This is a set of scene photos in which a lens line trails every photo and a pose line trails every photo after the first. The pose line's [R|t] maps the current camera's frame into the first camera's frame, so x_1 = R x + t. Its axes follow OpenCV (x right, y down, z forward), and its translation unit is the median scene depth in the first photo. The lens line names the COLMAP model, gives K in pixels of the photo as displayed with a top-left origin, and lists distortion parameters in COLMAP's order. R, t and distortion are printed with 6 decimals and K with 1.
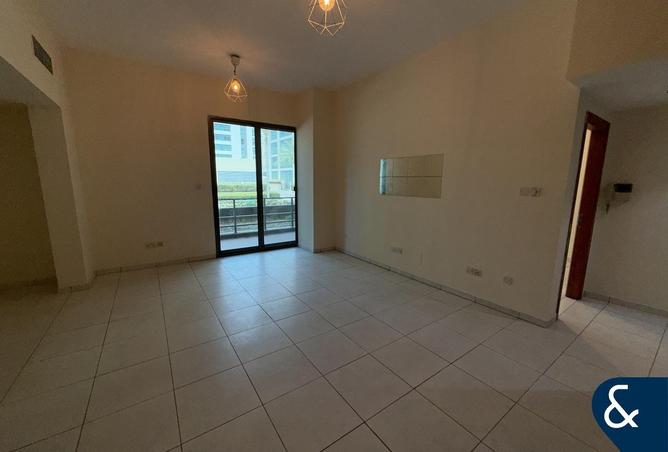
lens RADIAL K [[266.1, 0, 333.2], [0, 266.1, 224.1], [0, 0, 1]] dist [0.000826, 0.000028]
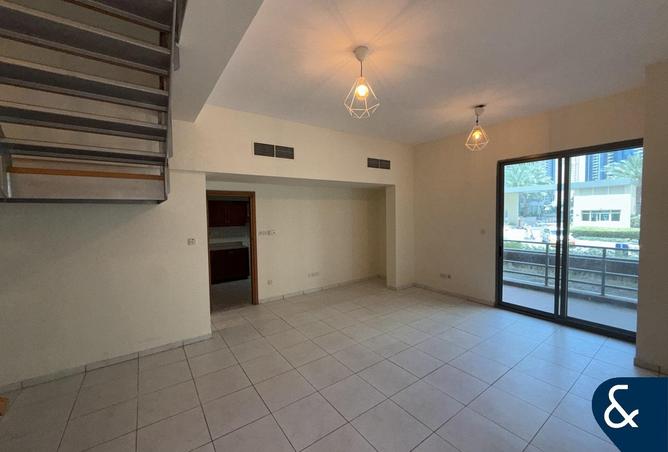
lens RADIAL K [[266.1, 0, 333.2], [0, 266.1, 224.1], [0, 0, 1]] dist [0.000826, 0.000028]
pose [[0.008520, 0.025350, -0.999642, 0.520119], [-0.147390, 0.988792, 0.023819, -0.105433], [0.989042, 0.147134, 0.012161, 0.403017]]
